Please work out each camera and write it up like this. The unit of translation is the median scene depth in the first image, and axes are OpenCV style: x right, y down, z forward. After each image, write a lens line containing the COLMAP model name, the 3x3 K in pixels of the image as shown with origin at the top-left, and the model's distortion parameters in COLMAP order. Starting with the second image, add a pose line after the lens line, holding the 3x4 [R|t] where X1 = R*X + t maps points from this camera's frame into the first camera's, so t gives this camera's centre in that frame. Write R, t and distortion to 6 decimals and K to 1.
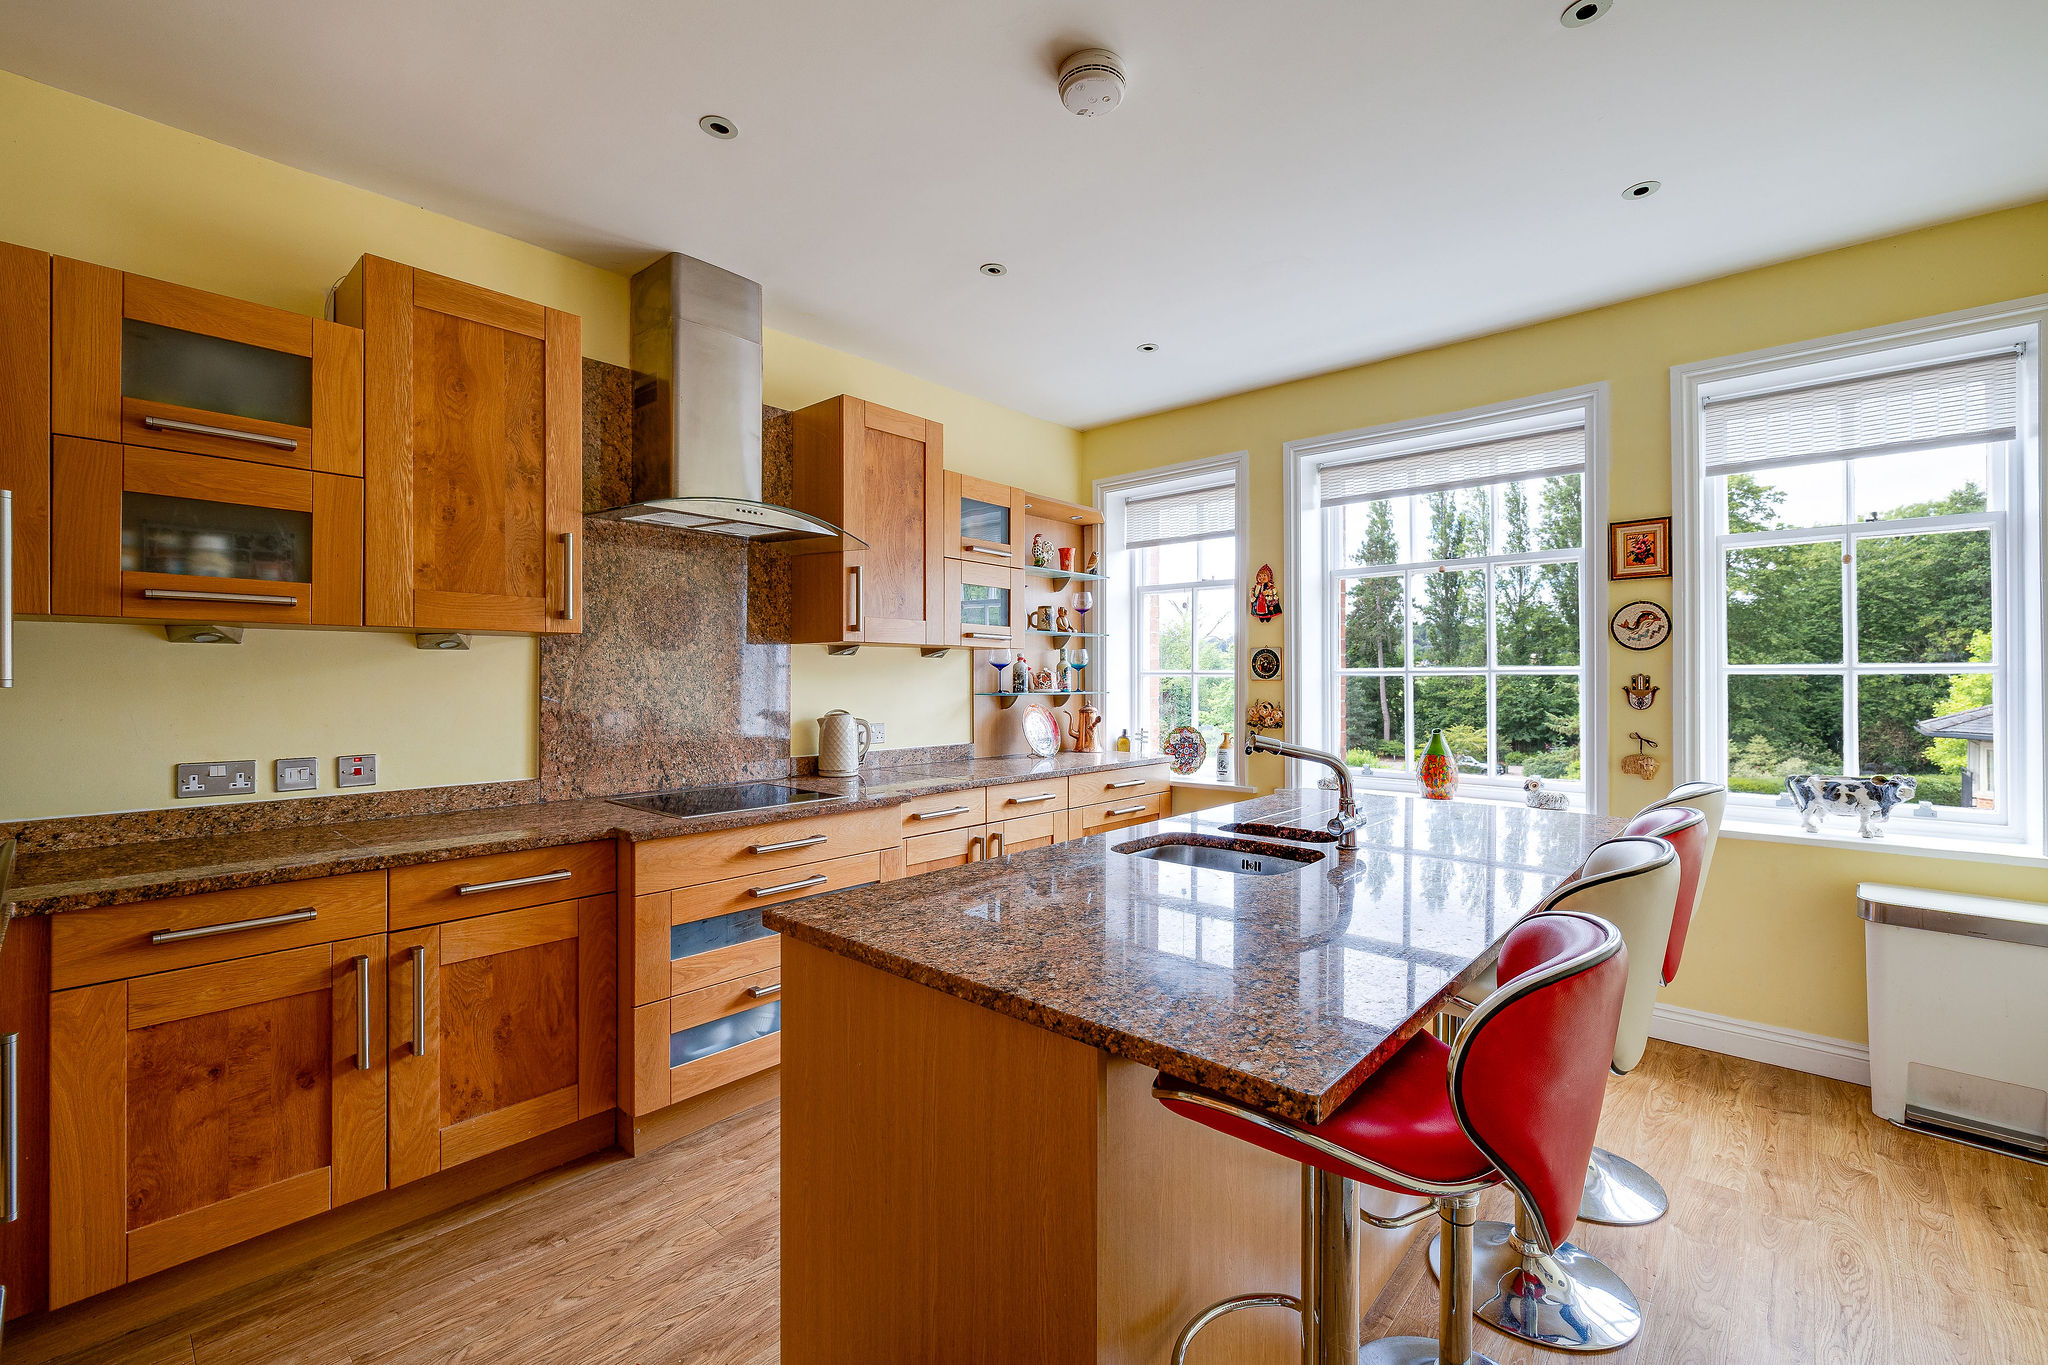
lens RADIAL K [[884.6, 0, 1024.5], [0, 884.6, 671.4], [0, 0, 1]] dist [0.001054, 0.000285]
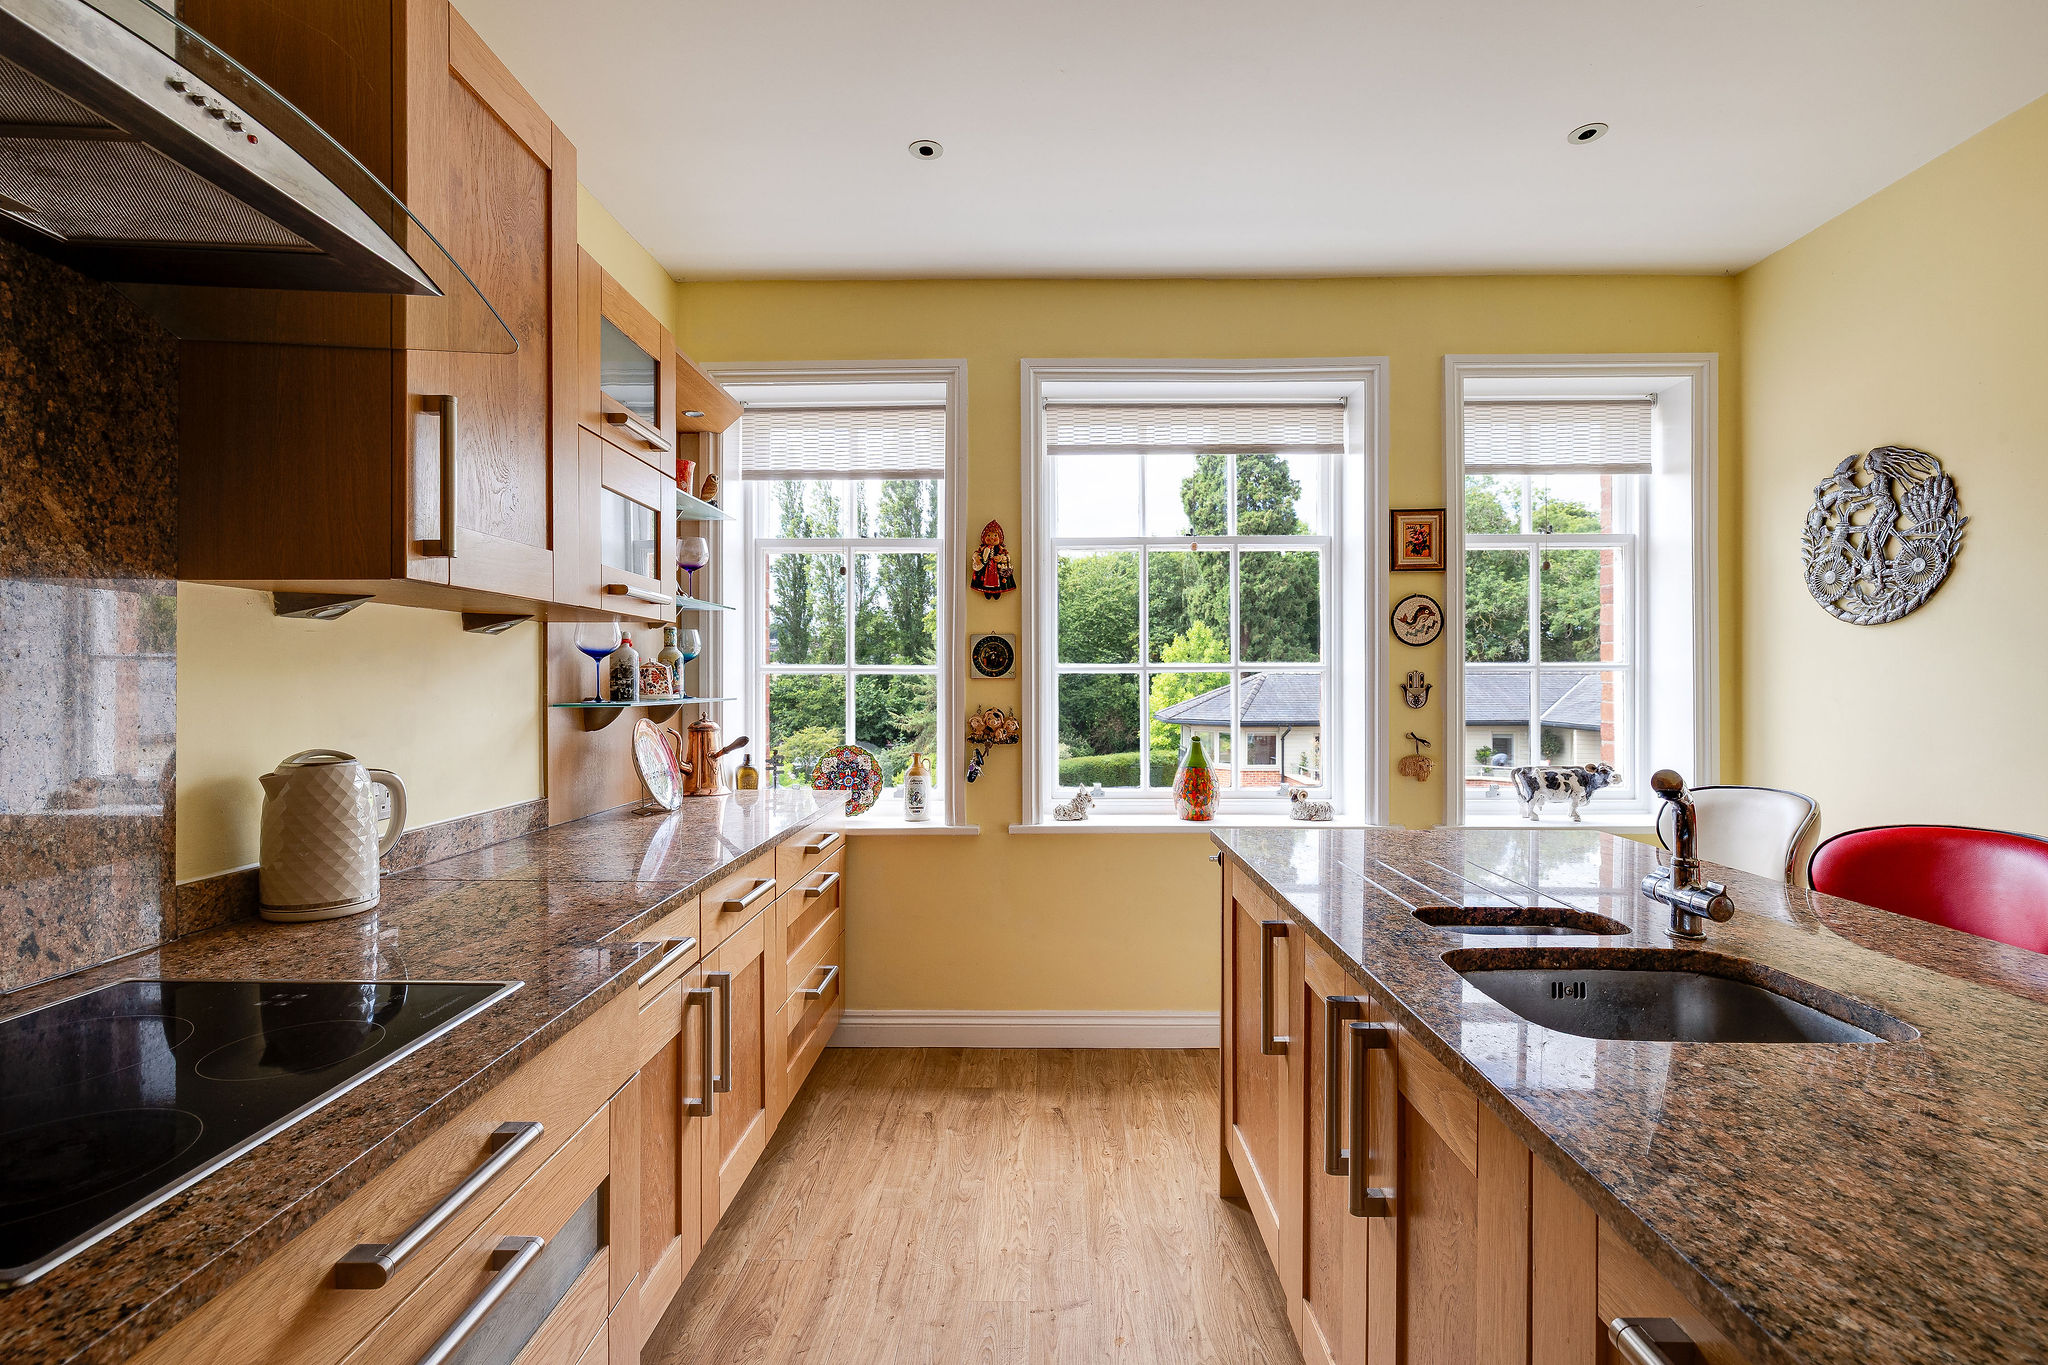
lens RADIAL K [[932.1, 0, 1028.9], [0, 932.1, 679.1], [0, 0, 1]] dist [-0.000757, -0.000049]
pose [[0.749337, -0.001080, 0.662188, -0.249078], [-0.003559, 0.999978, 0.005659, 0.006606], [-0.662179, -0.006598, 0.749317, 0.462239]]
